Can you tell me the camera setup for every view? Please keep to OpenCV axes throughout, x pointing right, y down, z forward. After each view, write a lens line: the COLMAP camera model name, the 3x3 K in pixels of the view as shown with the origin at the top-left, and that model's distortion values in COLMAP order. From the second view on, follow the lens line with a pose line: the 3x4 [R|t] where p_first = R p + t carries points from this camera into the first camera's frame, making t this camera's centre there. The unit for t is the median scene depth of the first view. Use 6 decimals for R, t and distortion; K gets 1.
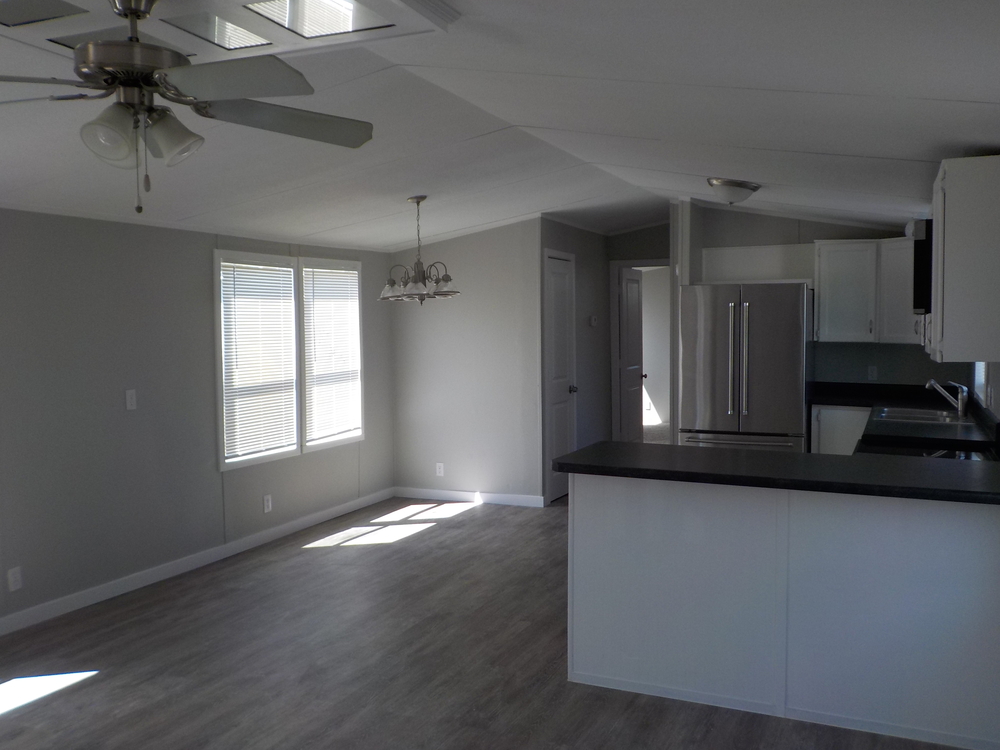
lens RADIAL K [[937.4, 0, 507.2], [0, 937.4, 372.5], [0, 0, 1]] dist [0.021087, 0.009117]
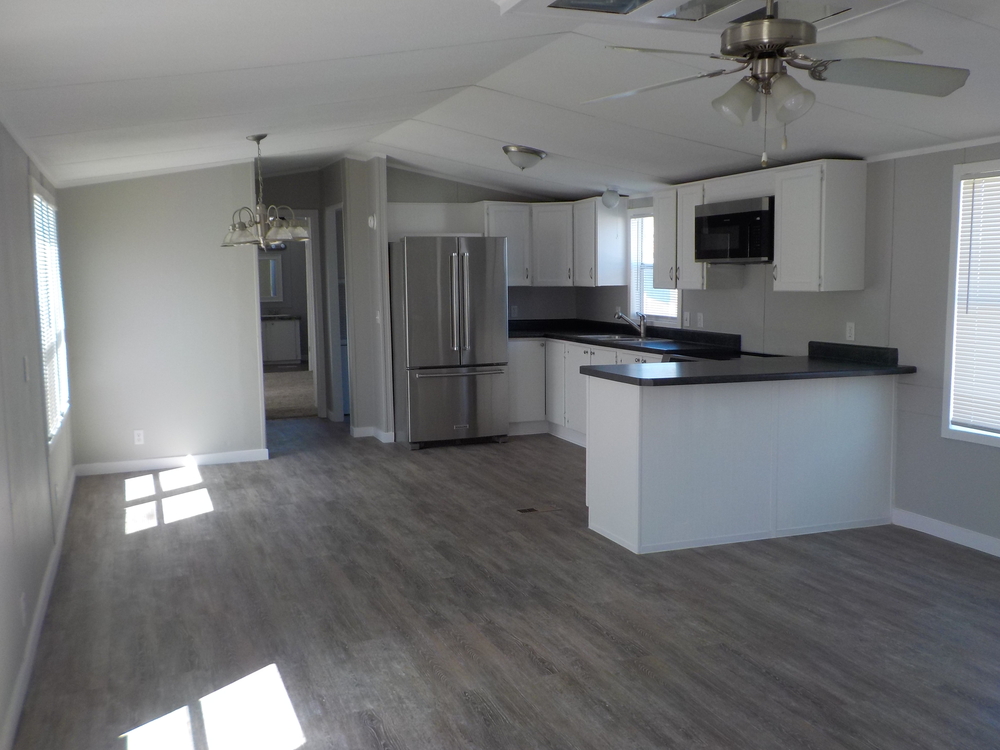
lens RADIAL K [[937.4, 0, 507.2], [0, 937.4, 372.5], [0, 0, 1]] dist [0.021087, 0.009117]
pose [[0.715095, -0.079158, 0.694531, -0.616616], [0.045033, 0.996720, 0.067233, -0.003326], [-0.697576, -0.016801, 0.716314, 0.156820]]
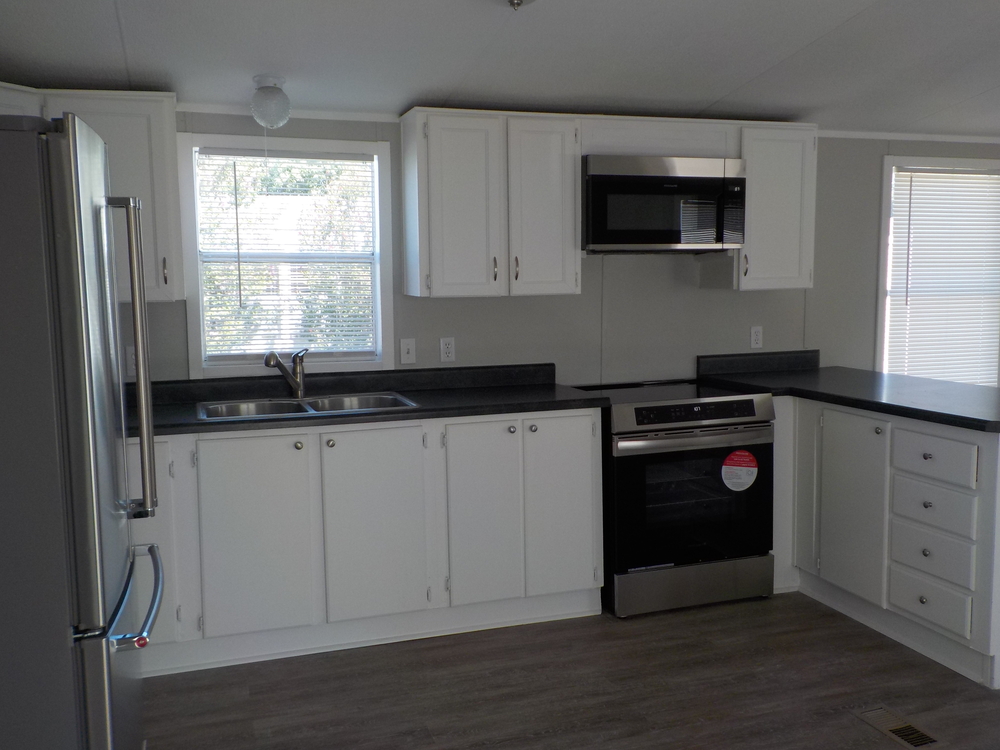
lens RADIAL K [[937.4, 0, 507.2], [0, 937.4, 372.5], [0, 0, 1]] dist [0.021087, 0.009117]
pose [[-0.654524, -0.075979, 0.752214, -0.133713], [0.051522, 0.988142, 0.144641, -0.063668], [-0.754284, 0.133427, -0.642848, 1.330441]]
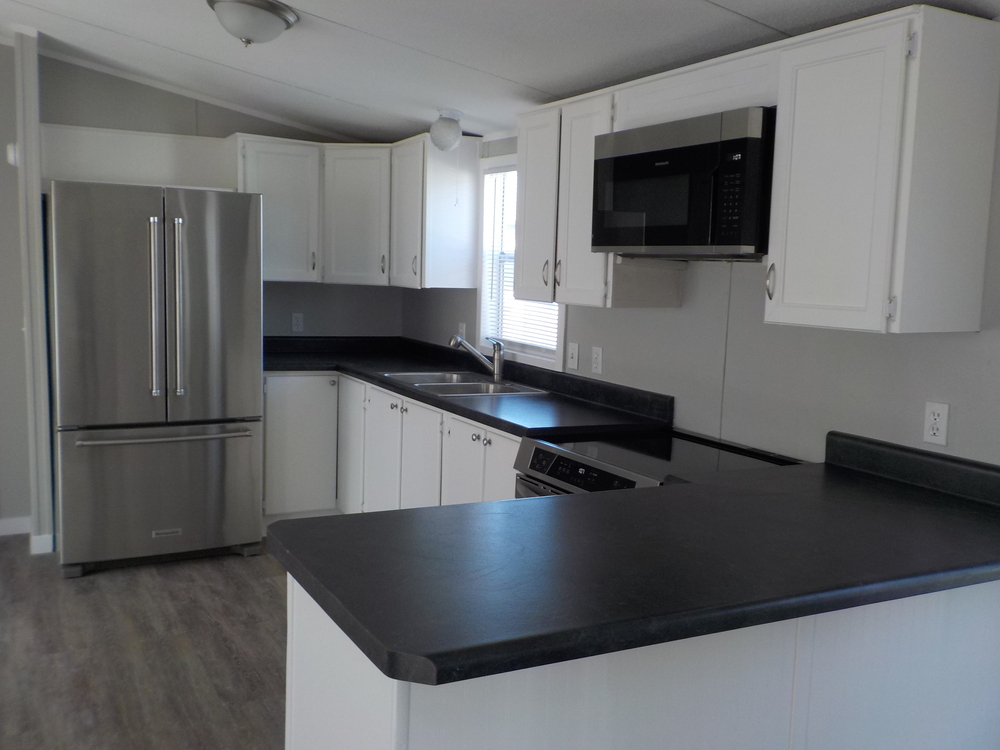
lens RADIAL K [[937.4, 0, 507.2], [0, 937.4, 372.5], [0, 0, 1]] dist [0.021087, 0.009117]
pose [[0.631806, -0.067298, 0.772200, -0.117737], [0.007940, 0.996733, 0.080370, -0.023674], [-0.775086, -0.044647, 0.630276, 0.501236]]
